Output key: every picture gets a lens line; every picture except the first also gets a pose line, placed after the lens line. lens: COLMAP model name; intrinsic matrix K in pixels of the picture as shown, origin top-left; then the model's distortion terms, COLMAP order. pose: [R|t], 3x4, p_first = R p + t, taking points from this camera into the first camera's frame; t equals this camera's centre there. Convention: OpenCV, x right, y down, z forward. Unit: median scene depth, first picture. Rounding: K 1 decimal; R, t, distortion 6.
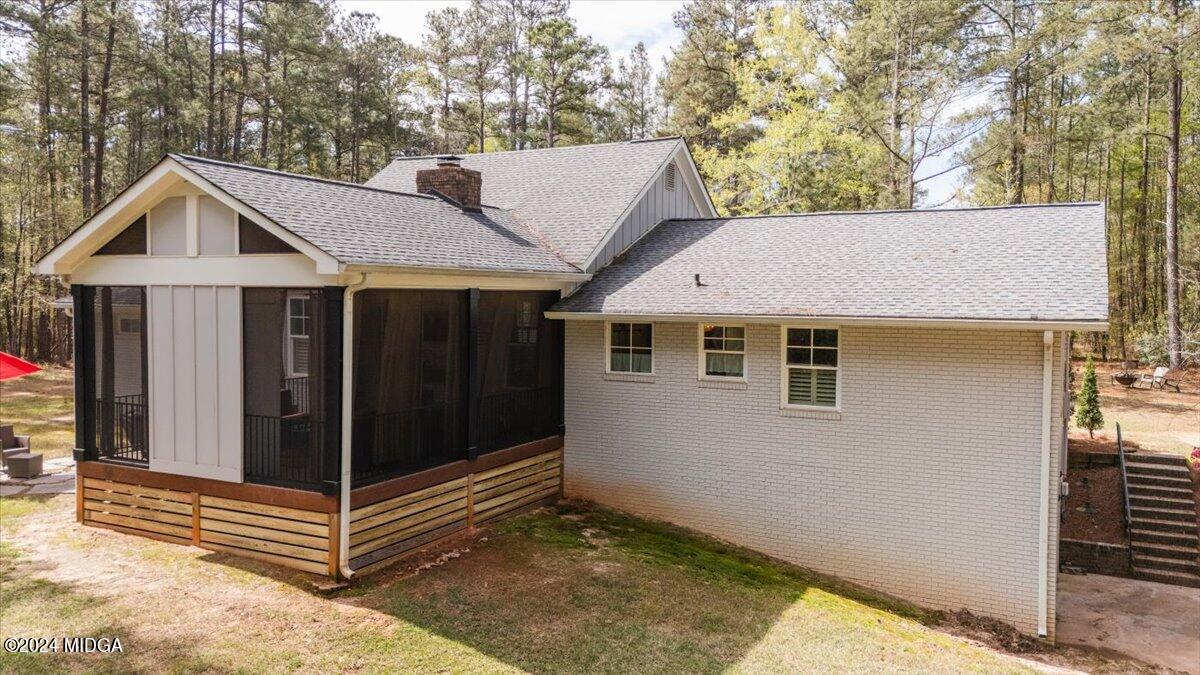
lens RADIAL K [[878.8, 0, 590.8], [0, 878.8, 335.8], [0, 0, 1]] dist [0.095395, -0.101134]
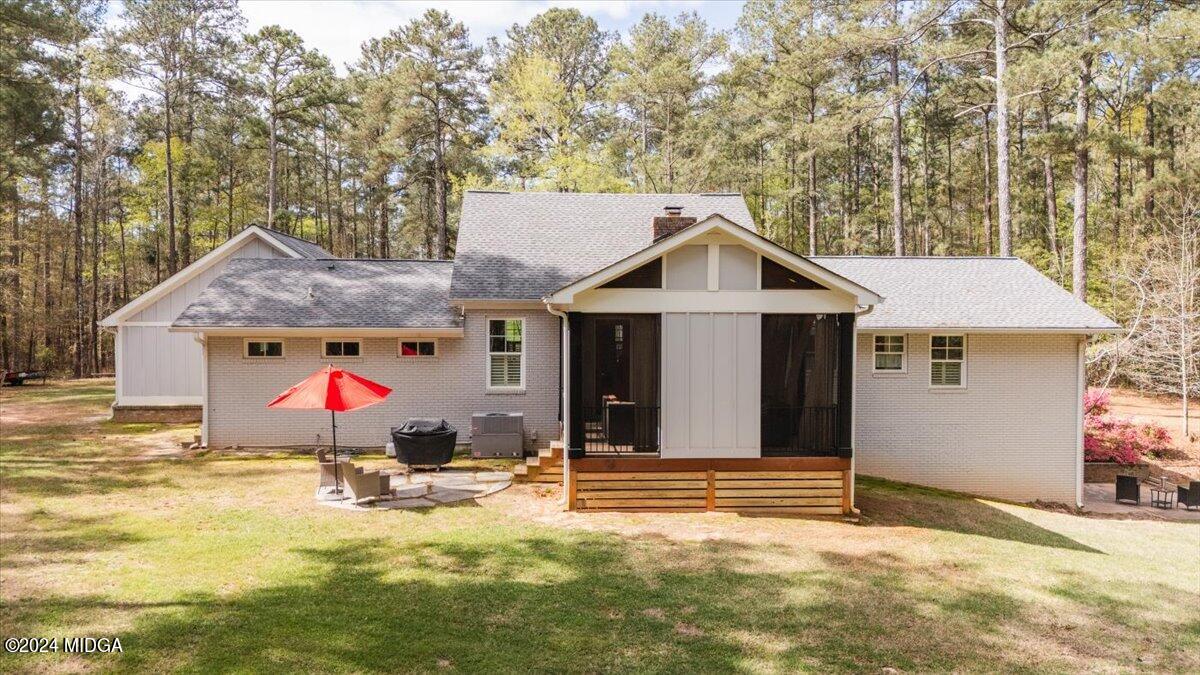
lens RADIAL K [[878.8, 0, 590.8], [0, 878.8, 335.8], [0, 0, 1]] dist [0.095395, -0.101134]
pose [[0.855138, -0.020752, 0.517985, -1.247007], [0.027733, 0.999599, -0.005737, -0.019262], [-0.517658, 0.019272, 0.855371, -0.020003]]
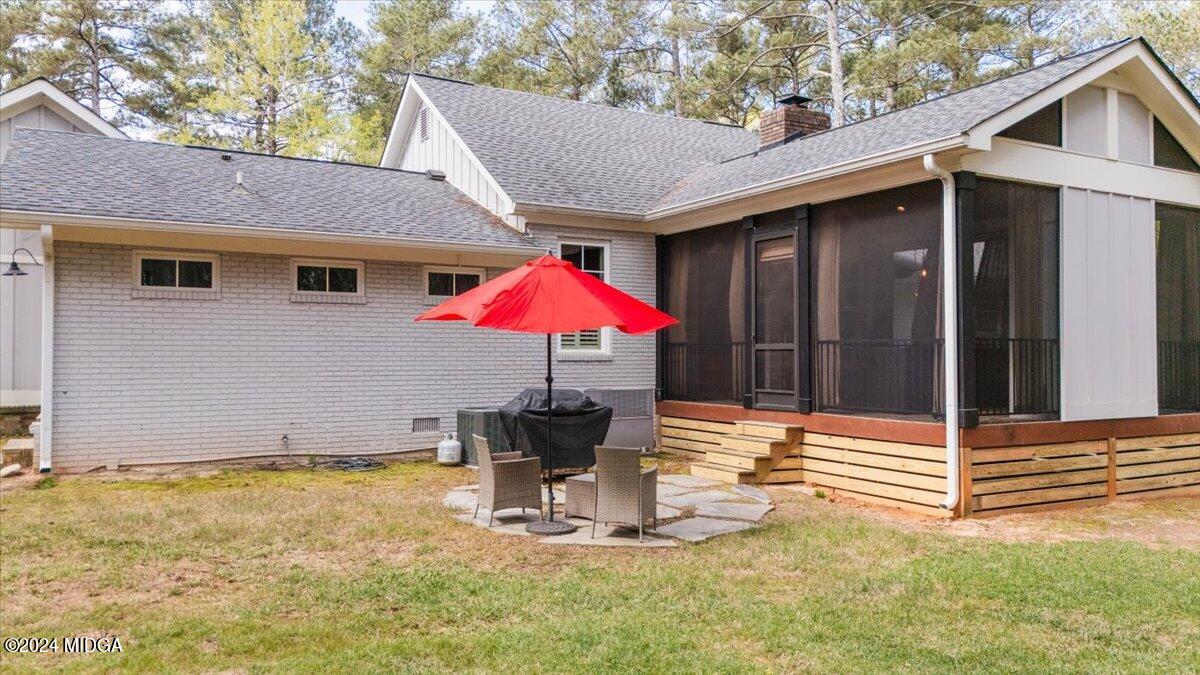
lens RADIAL K [[878.8, 0, 590.8], [0, 878.8, 335.8], [0, 0, 1]] dist [0.095395, -0.101134]
pose [[0.551547, 0.007231, 0.834112, -1.407882], [0.041363, 0.998495, -0.036006, 0.088684], [-0.833118, 0.054360, 0.550418, 0.929859]]
